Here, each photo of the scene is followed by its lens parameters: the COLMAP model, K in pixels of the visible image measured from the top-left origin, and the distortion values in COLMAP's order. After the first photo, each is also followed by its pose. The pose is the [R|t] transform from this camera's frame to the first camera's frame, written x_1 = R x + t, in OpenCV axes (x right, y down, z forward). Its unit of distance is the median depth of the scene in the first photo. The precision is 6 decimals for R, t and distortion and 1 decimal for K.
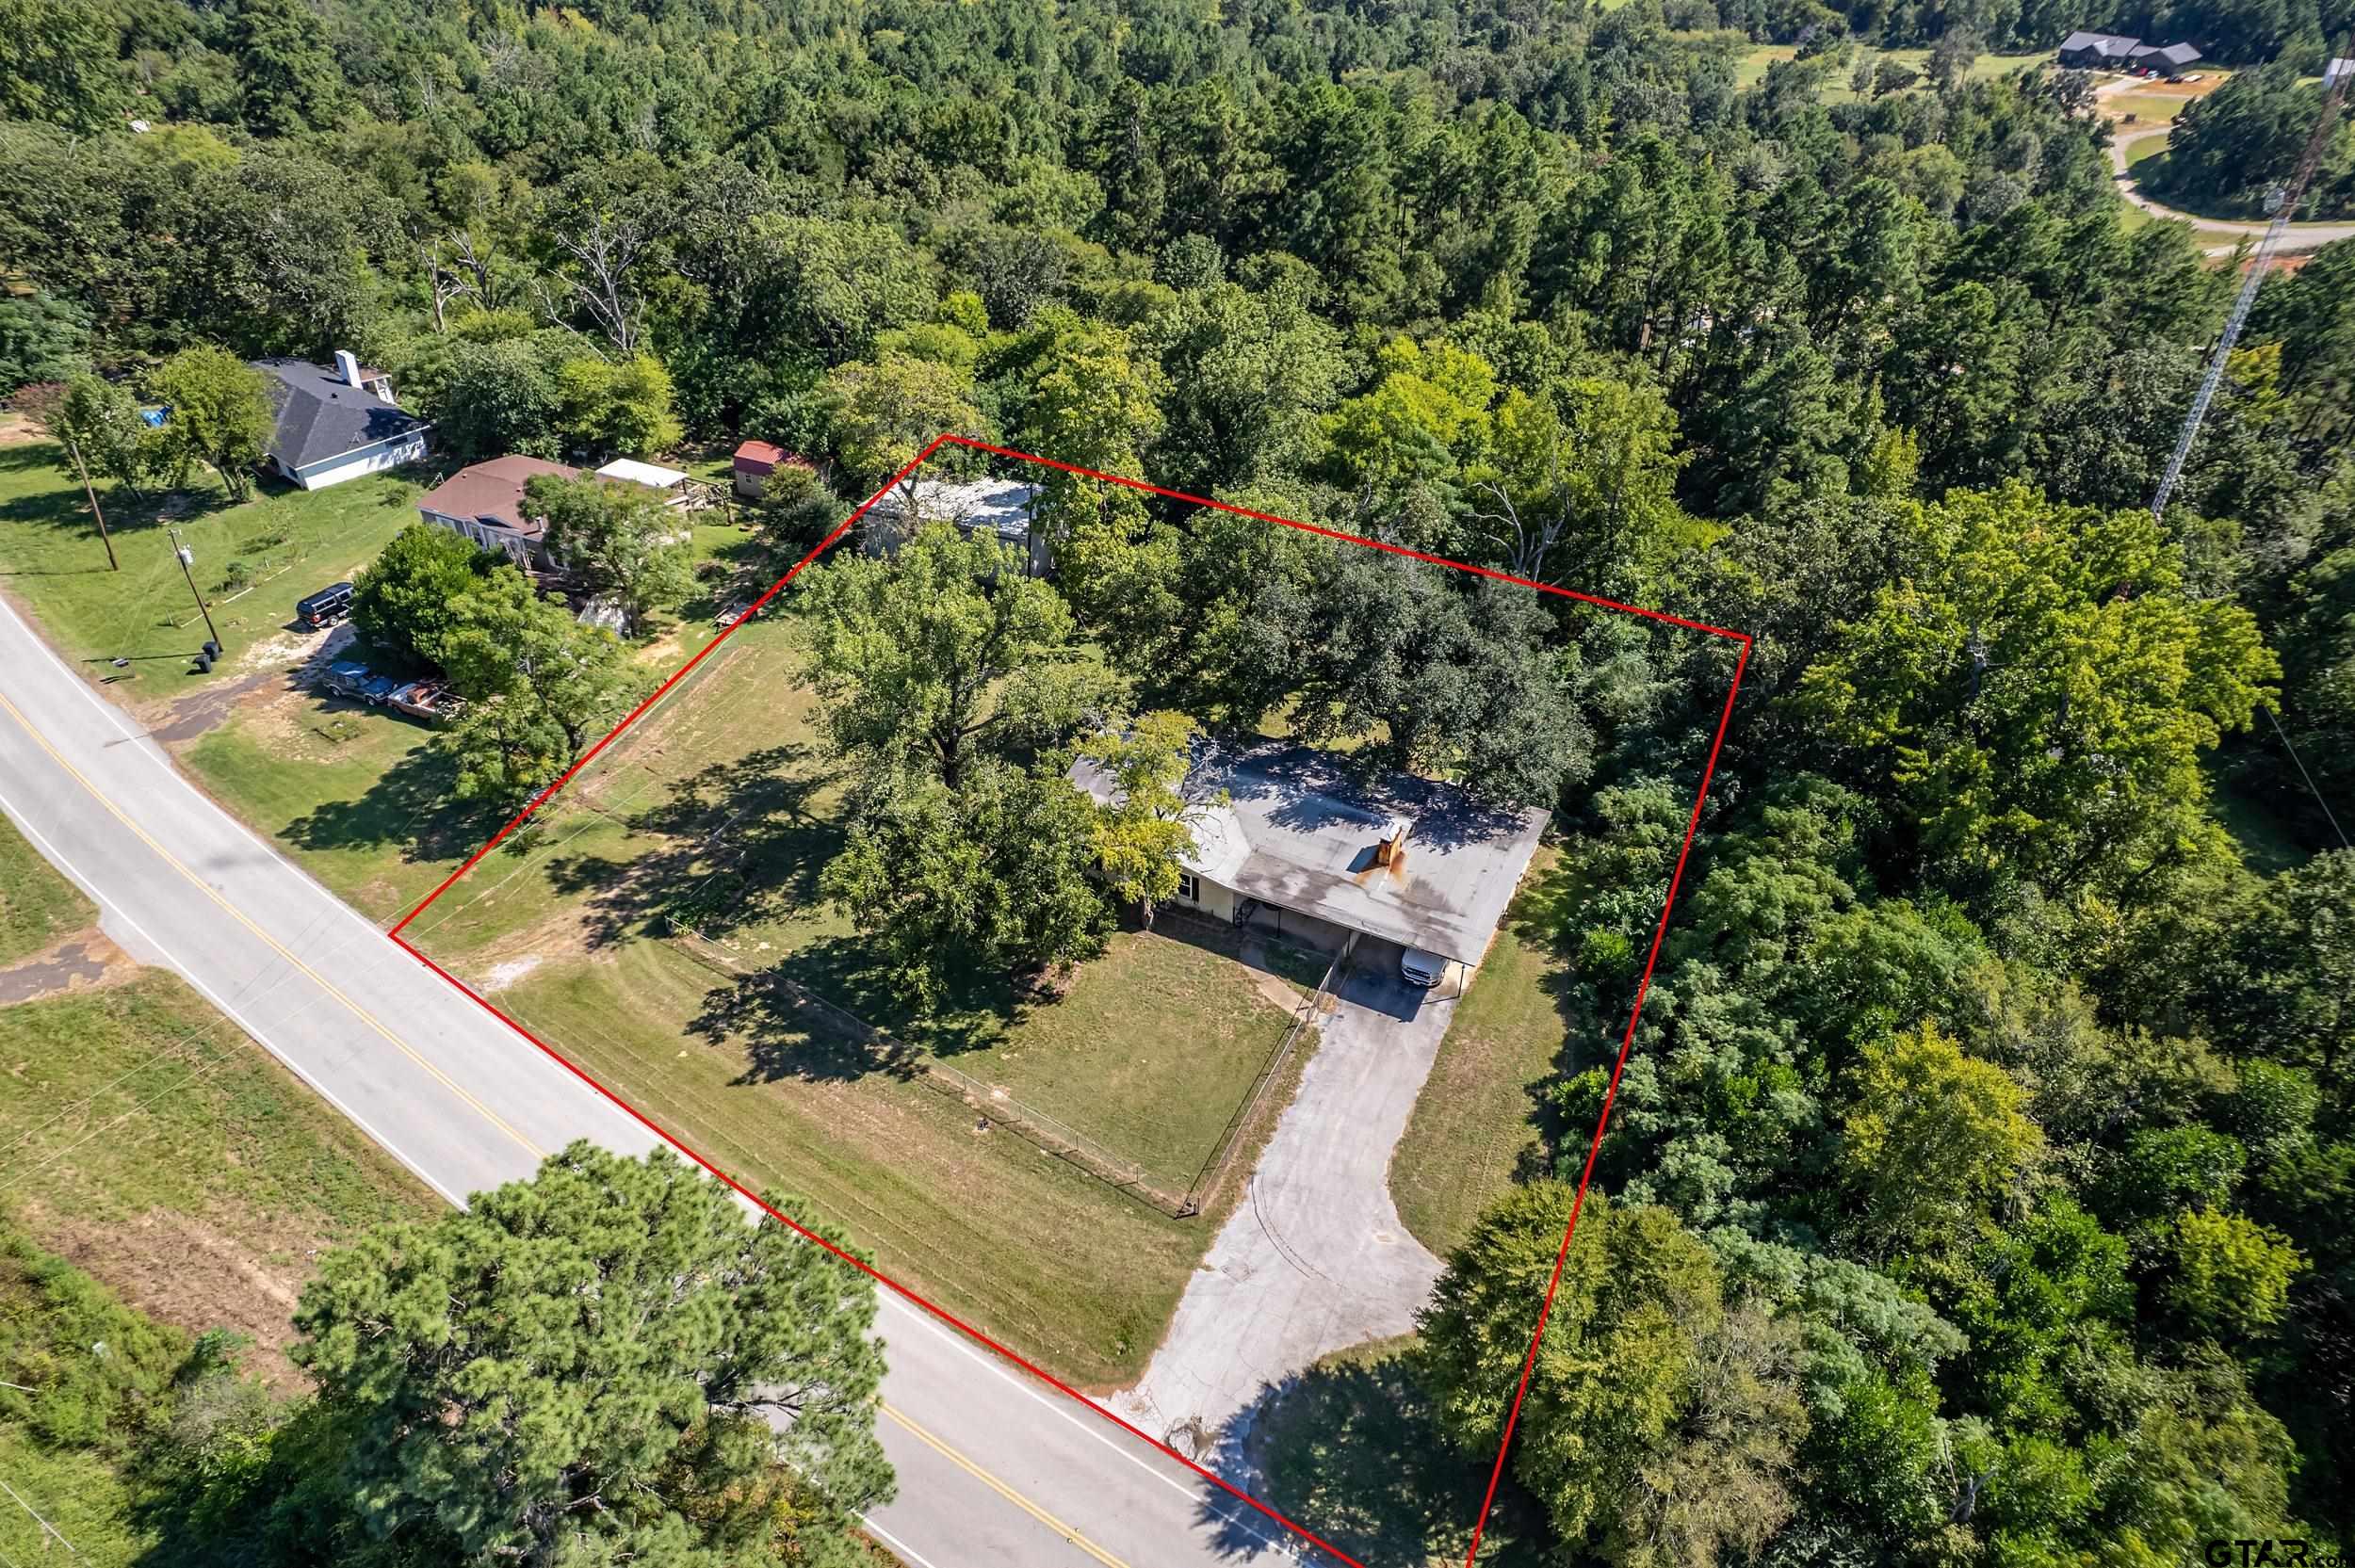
lens RADIAL K [[1503.3, 0, 1192.6], [0, 1503.3, 792.5], [0, 0, 1]] dist [-0.075287, 0.070114]
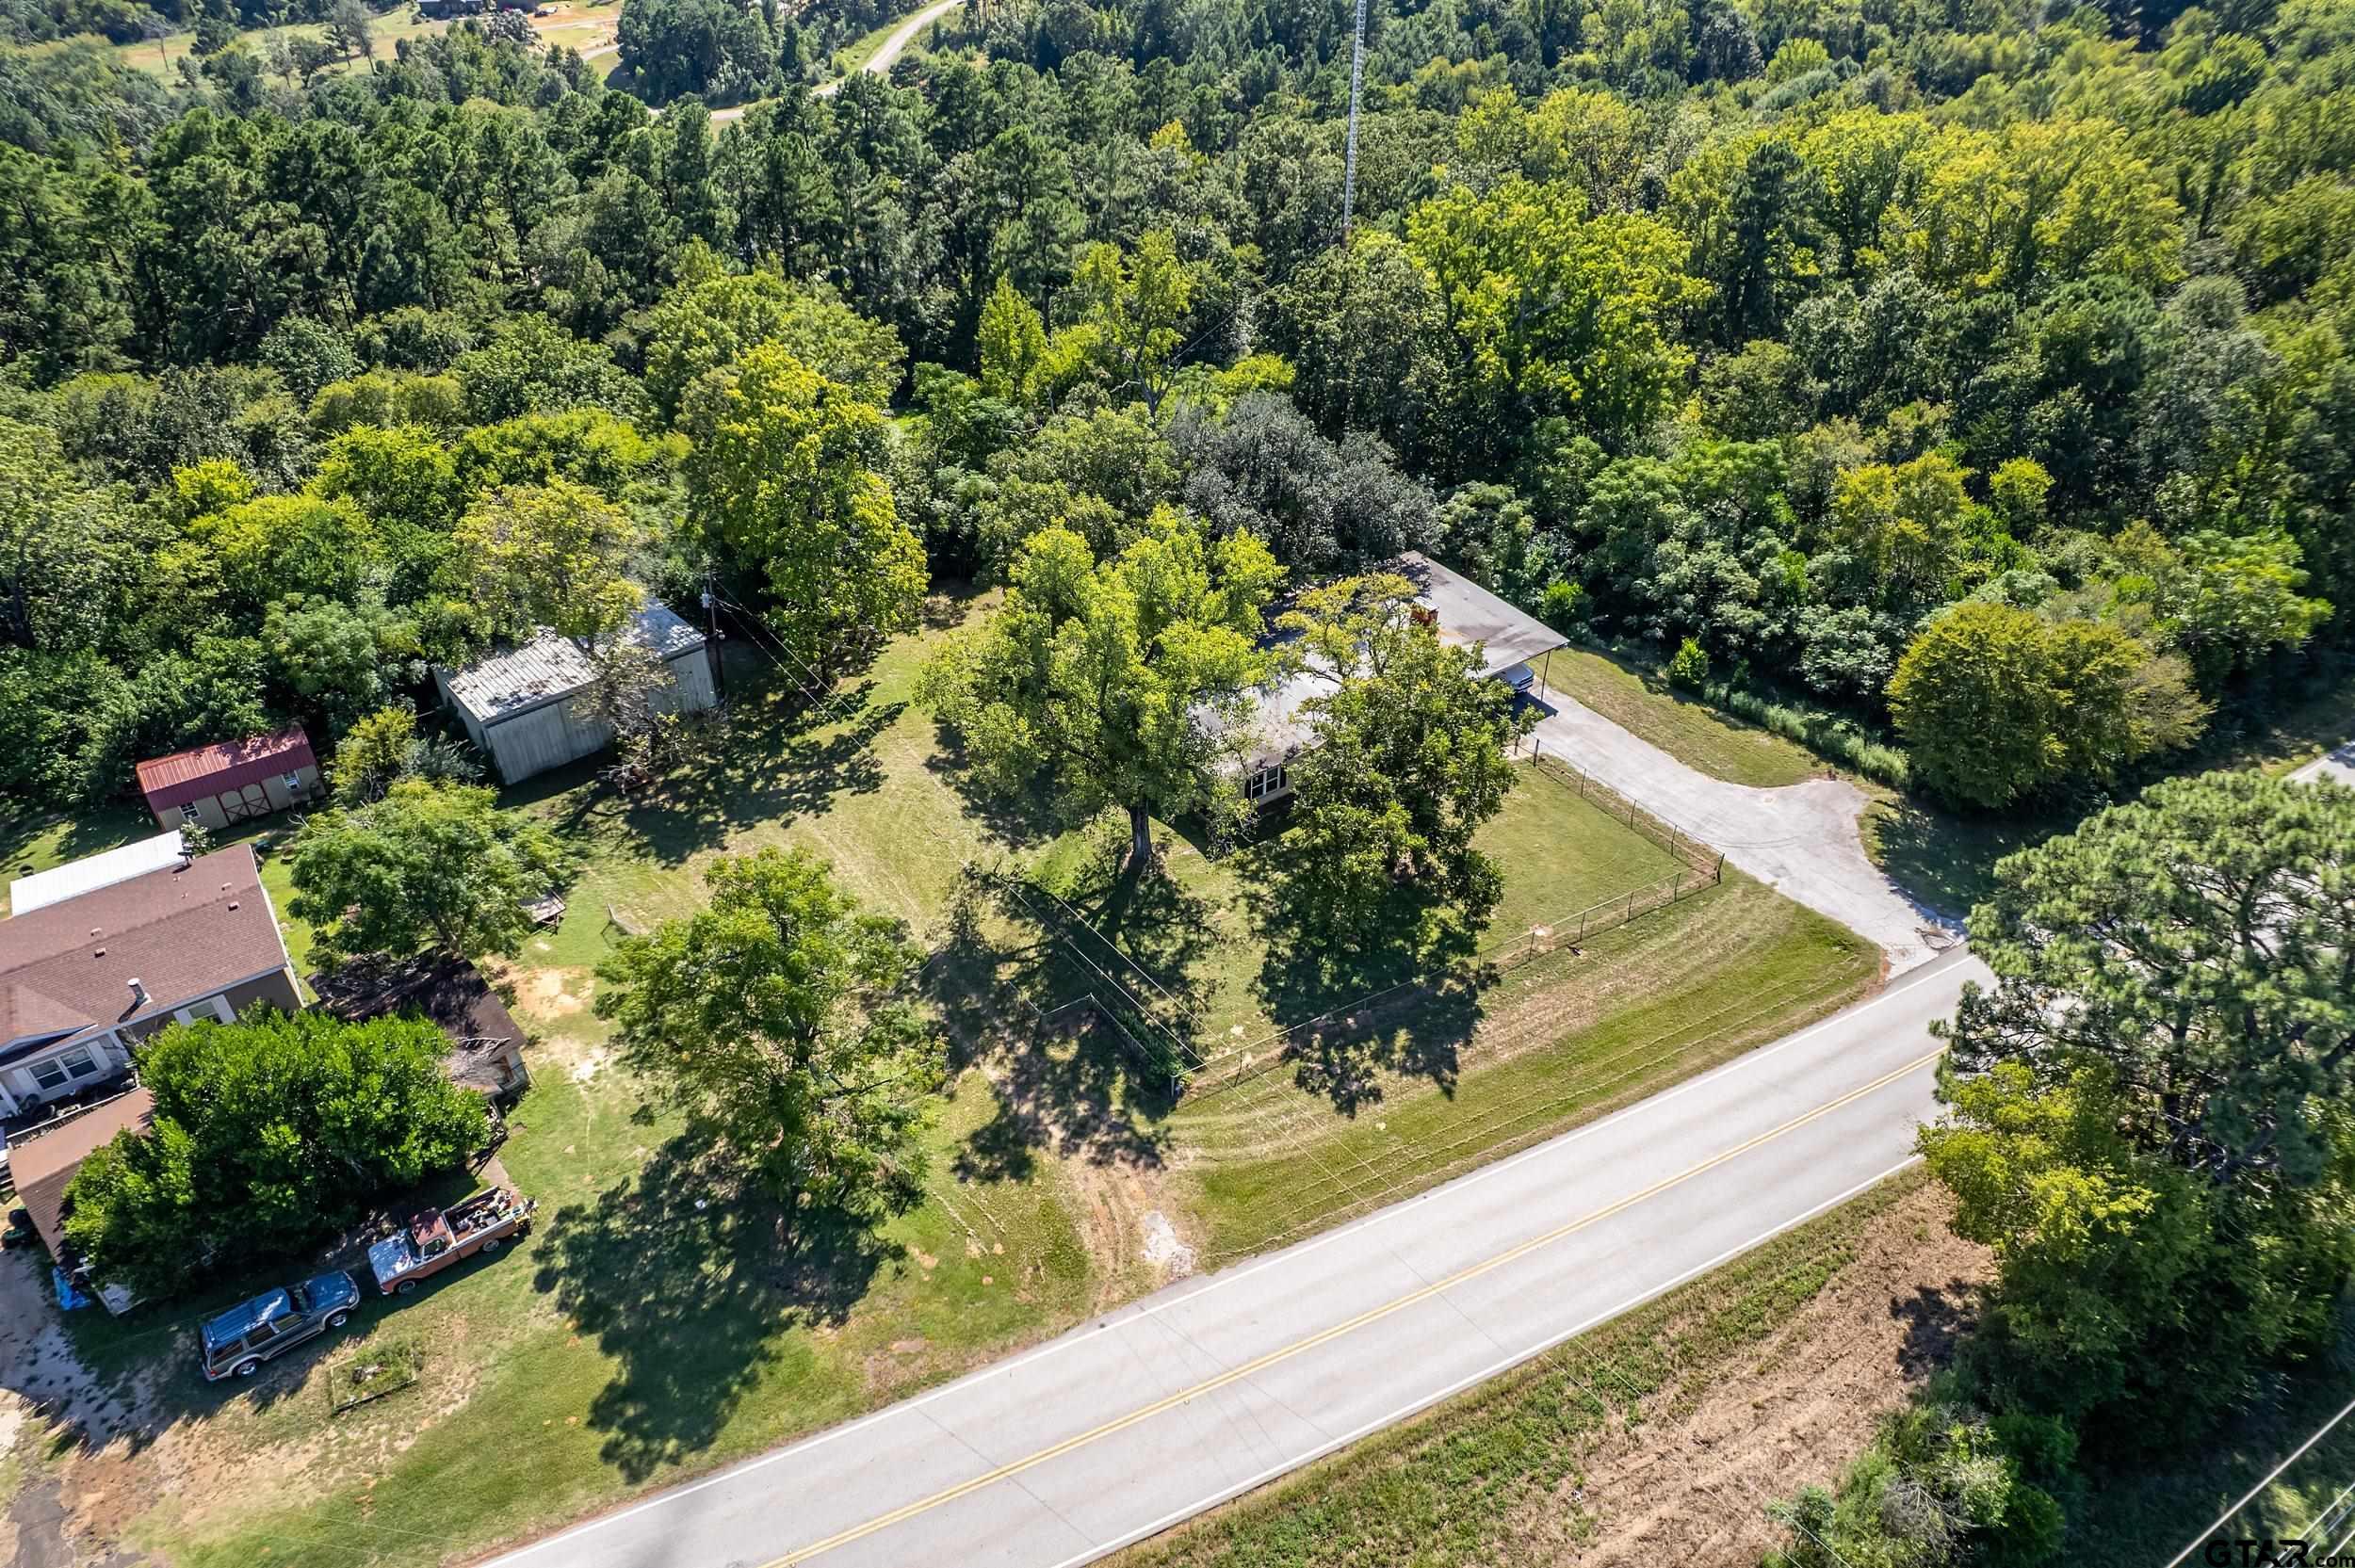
lens RADIAL K [[1507.5, 0, 1190.2], [0, 1507.5, 786.9], [0, 0, 1]] dist [-0.081633, 0.075053]
pose [[0.476237, -0.524358, 0.705866, -0.783733], [0.518165, 0.815910, 0.256507, -0.231375], [-0.710425, 0.243597, 0.660271, 0.390237]]
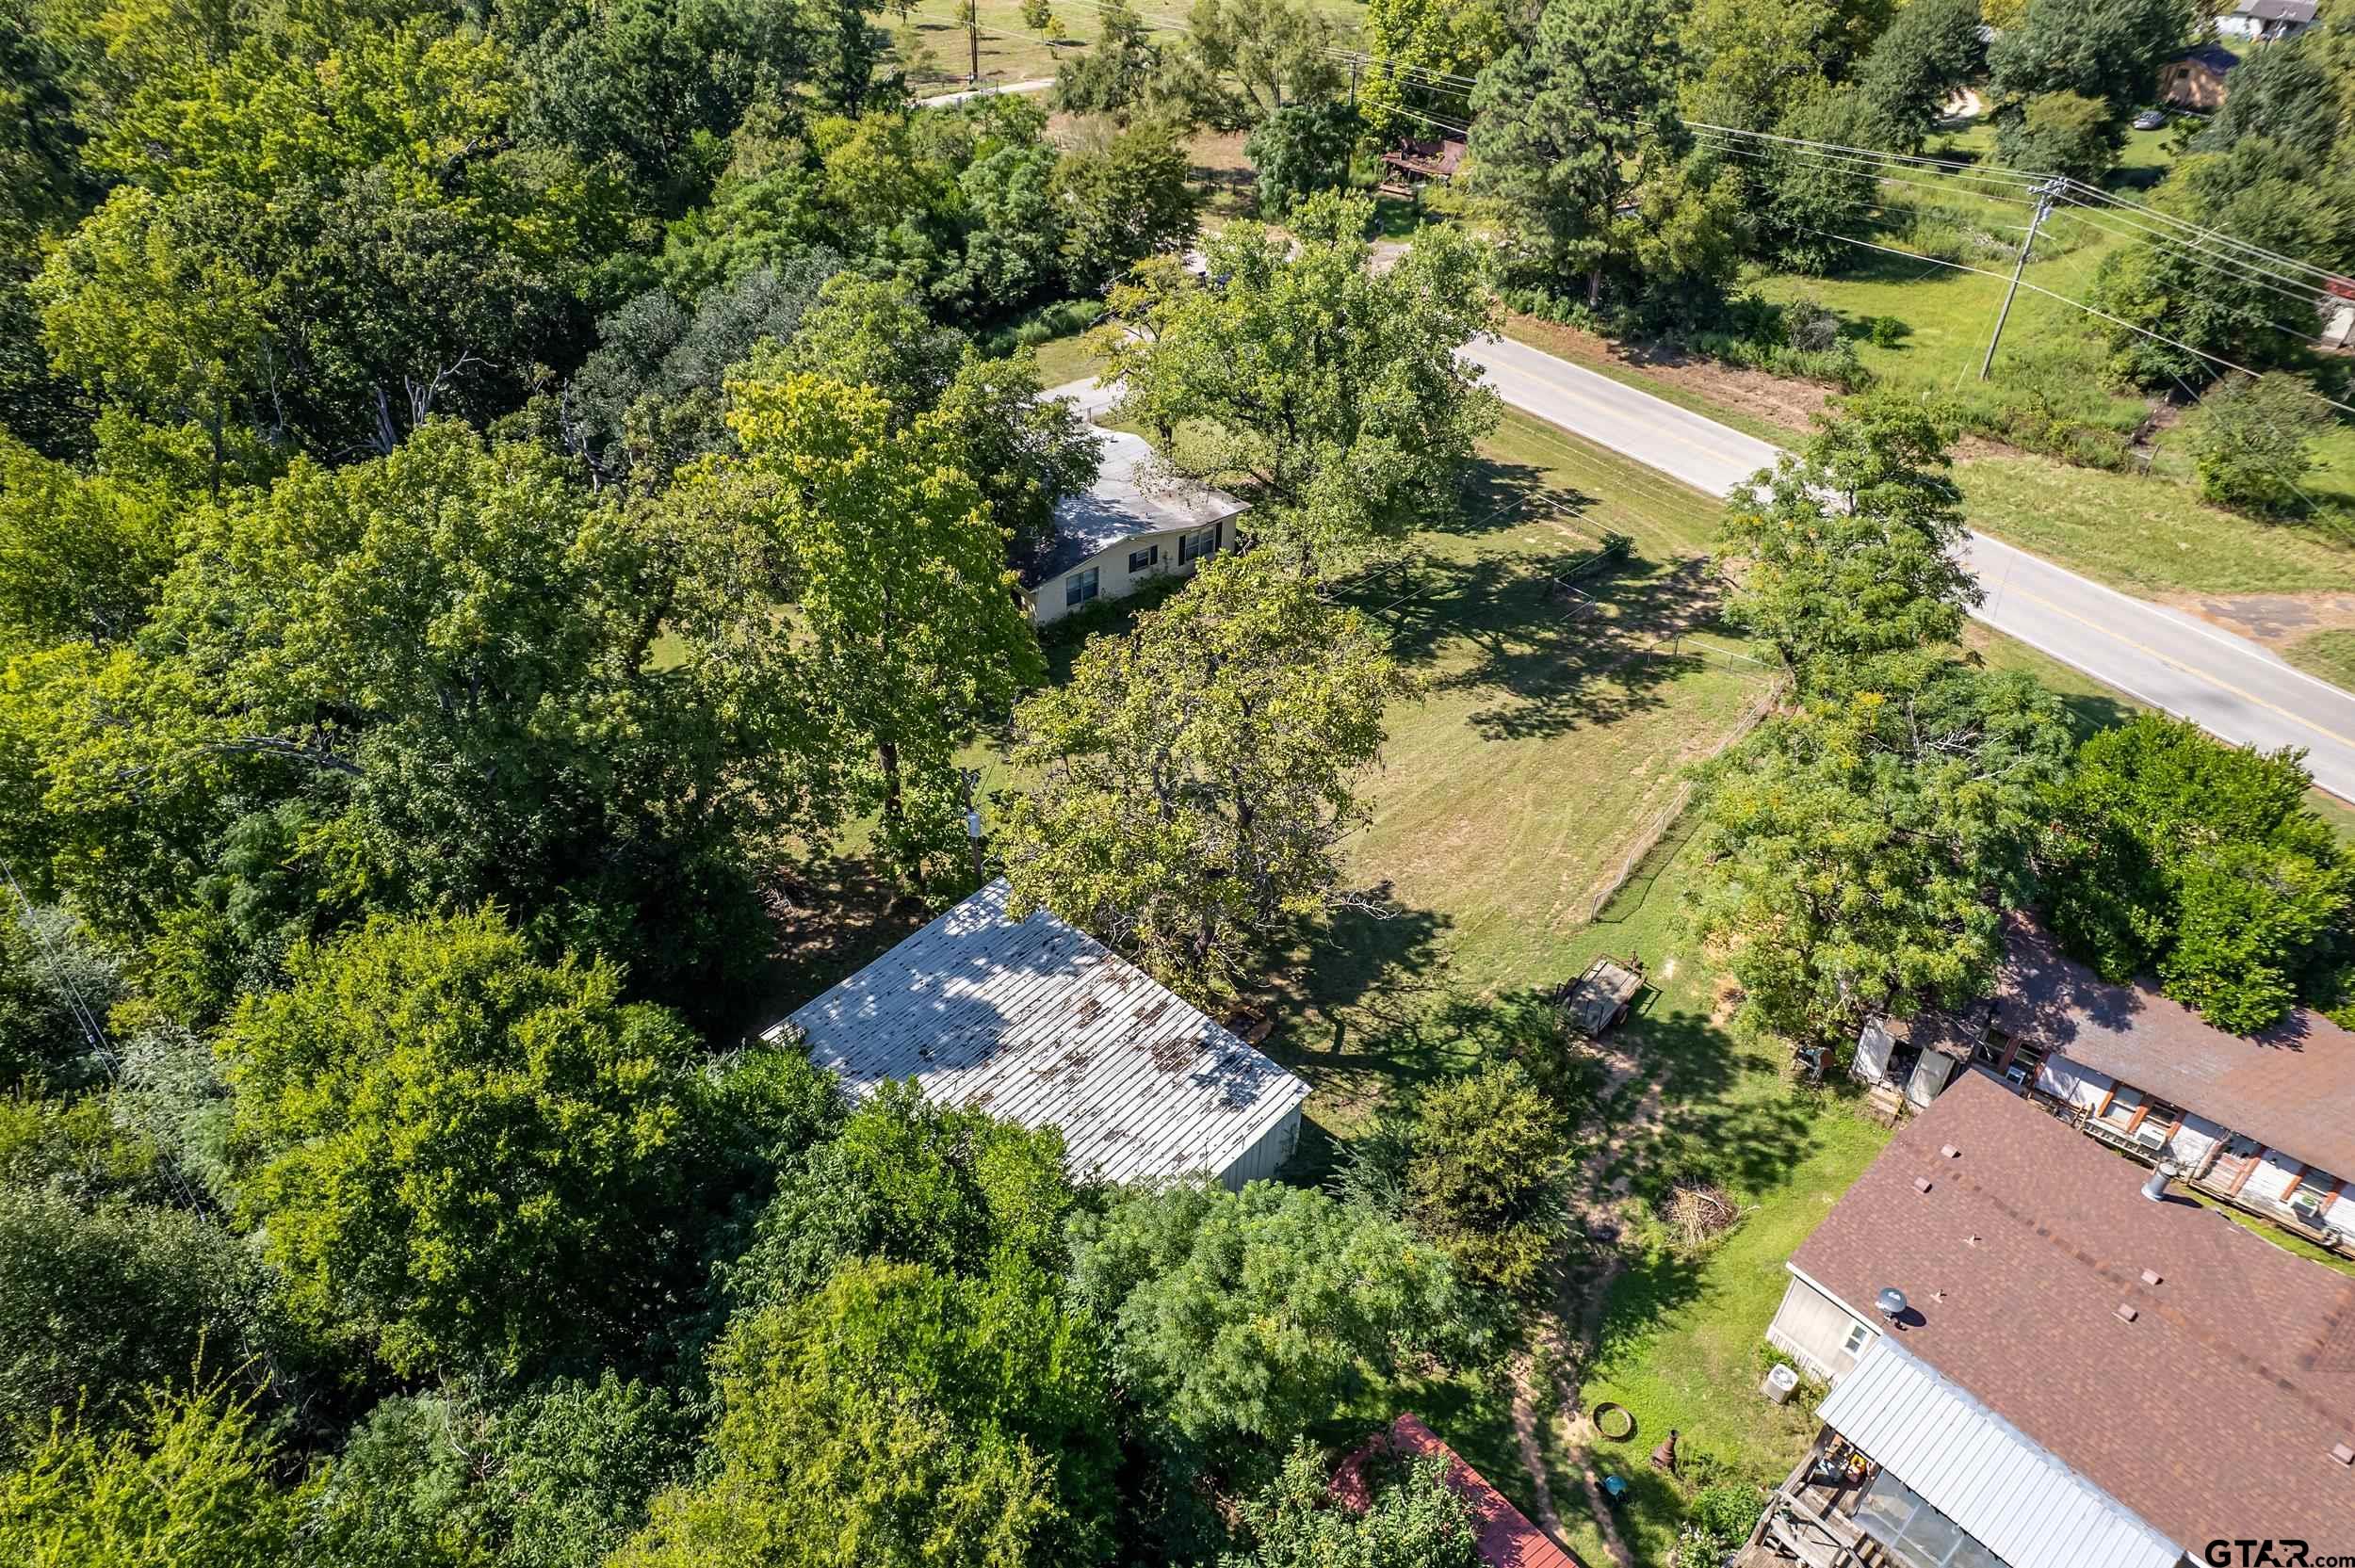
lens RADIAL K [[1507.5, 0, 1190.2], [0, 1507.5, 786.9], [0, 0, 1]] dist [-0.081633, 0.075053]
pose [[-0.922882, -0.250553, 0.292425, -0.386232], [0.204639, 0.324183, 0.923596, -0.774373], [-0.326209, 0.912211, -0.247909, 1.386895]]
